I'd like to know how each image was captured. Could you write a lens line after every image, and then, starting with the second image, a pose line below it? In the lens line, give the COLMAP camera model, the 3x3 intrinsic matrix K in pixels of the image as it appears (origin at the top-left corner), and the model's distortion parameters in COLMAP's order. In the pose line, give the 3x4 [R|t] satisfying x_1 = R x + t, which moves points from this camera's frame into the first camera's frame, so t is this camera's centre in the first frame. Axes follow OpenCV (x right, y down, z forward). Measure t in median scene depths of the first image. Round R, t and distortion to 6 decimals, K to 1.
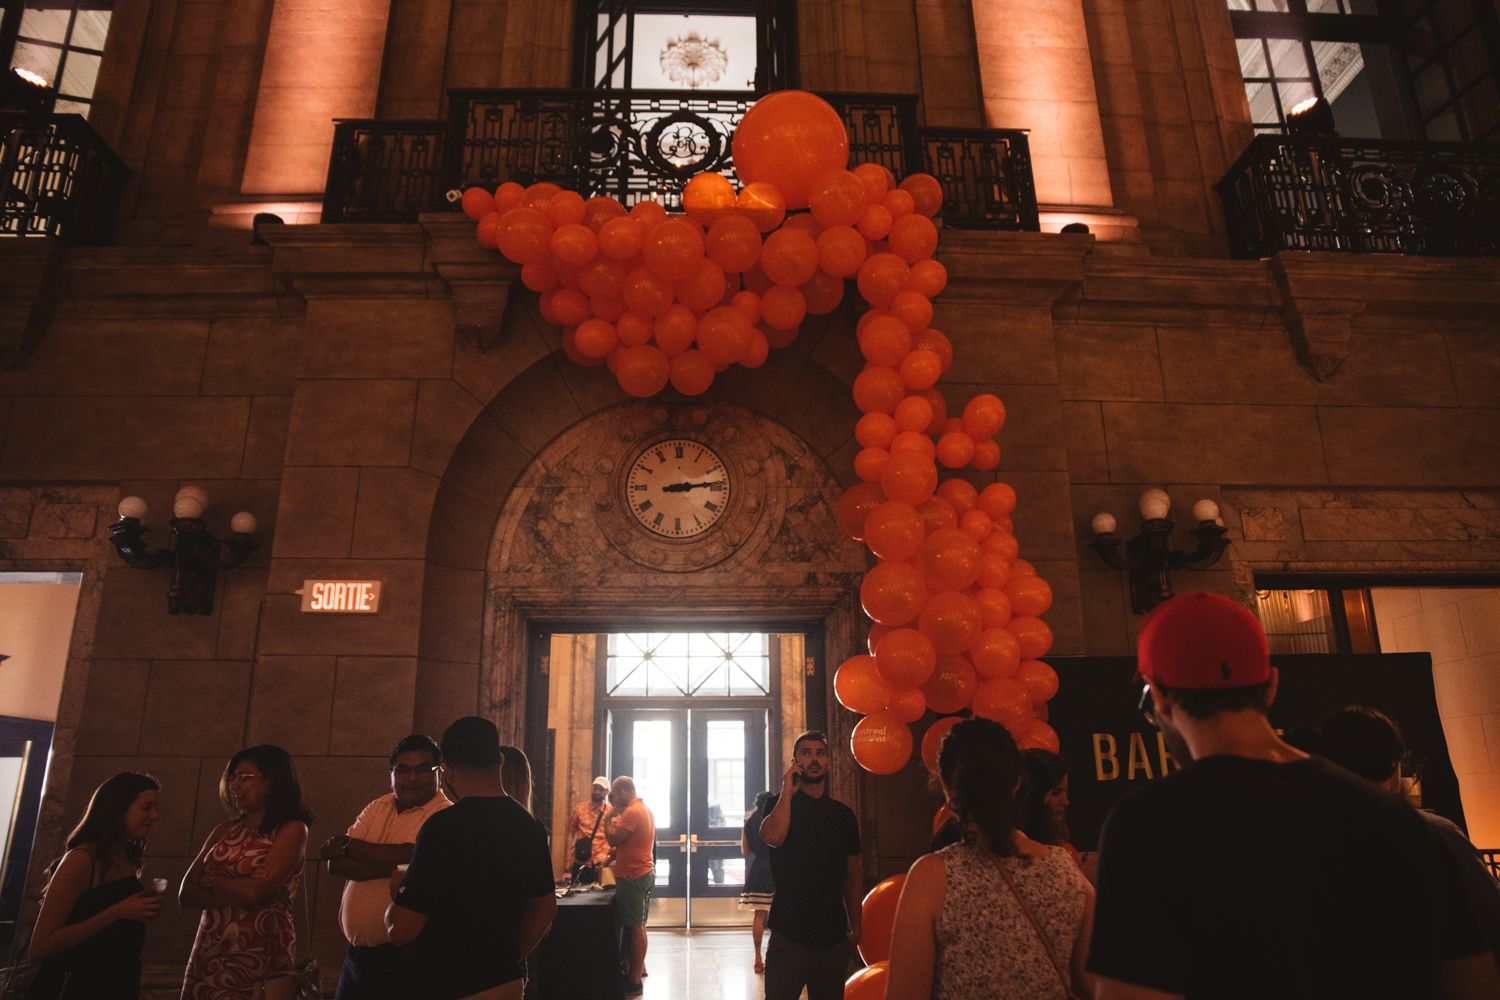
lens RADIAL K [[1025.2, 0, 752.6], [0, 1025.2, 495.5], [0, 0, 1]] dist [-0.093037, 0.042065]
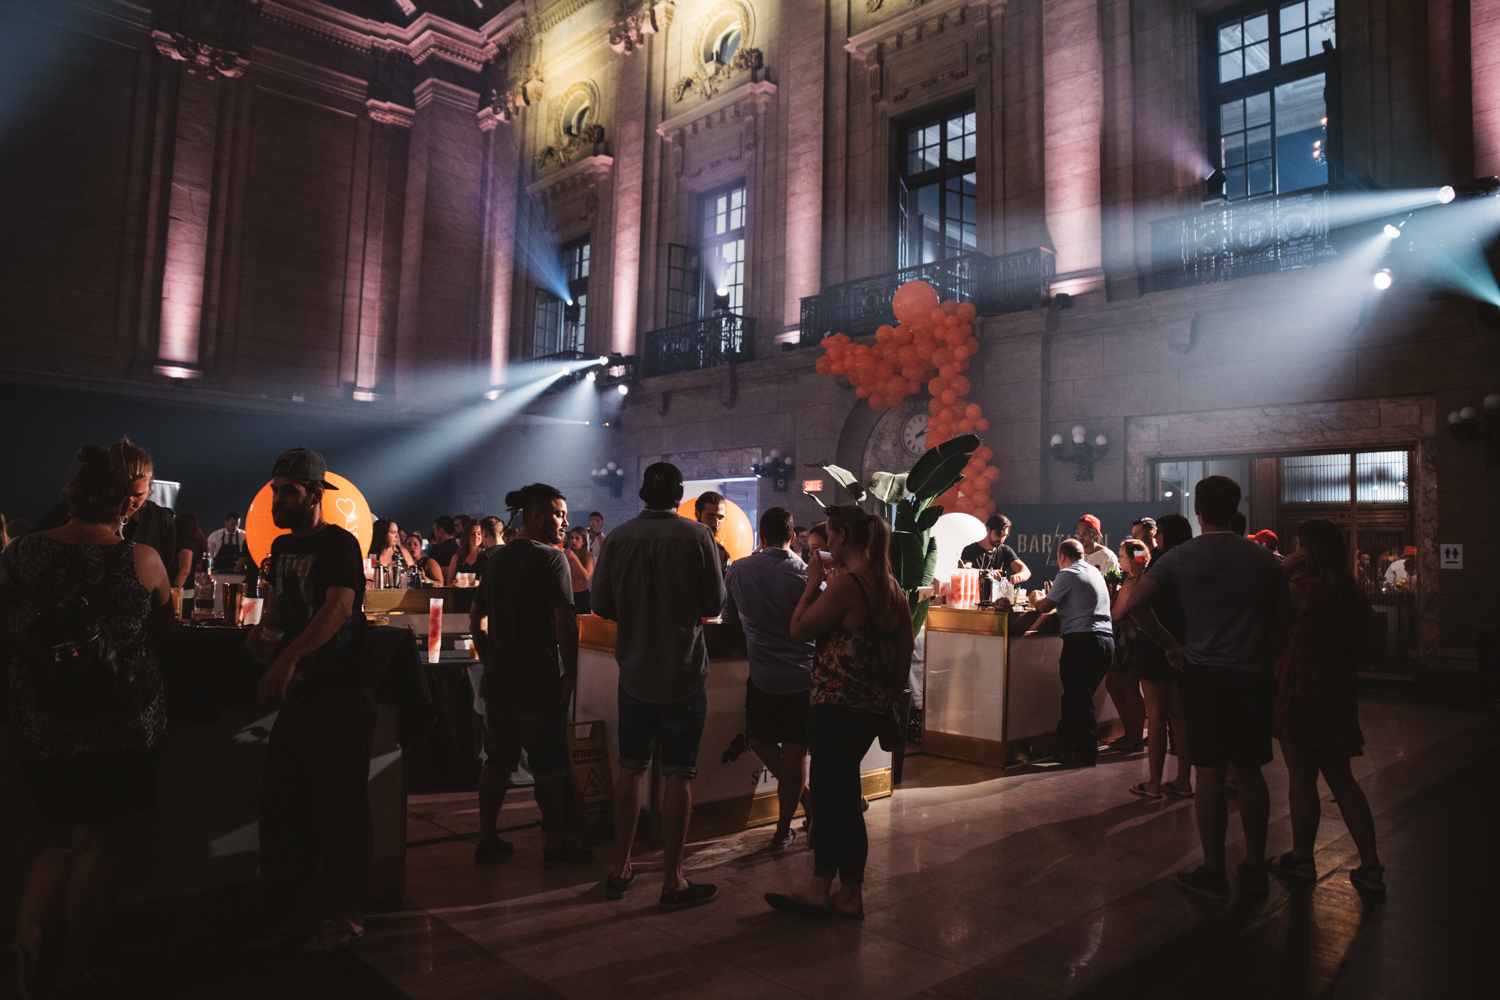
lens RADIAL K [[1025.2, 0, 748.9], [0, 1025.2, 499.8], [0, 0, 1]] dist [-0.093037, 0.042065]
pose [[0.655930, -0.013835, -0.754695, 1.548401], [0.193448, 0.969521, 0.150358, -0.310879], [0.729612, -0.244618, 0.638614, -0.945204]]
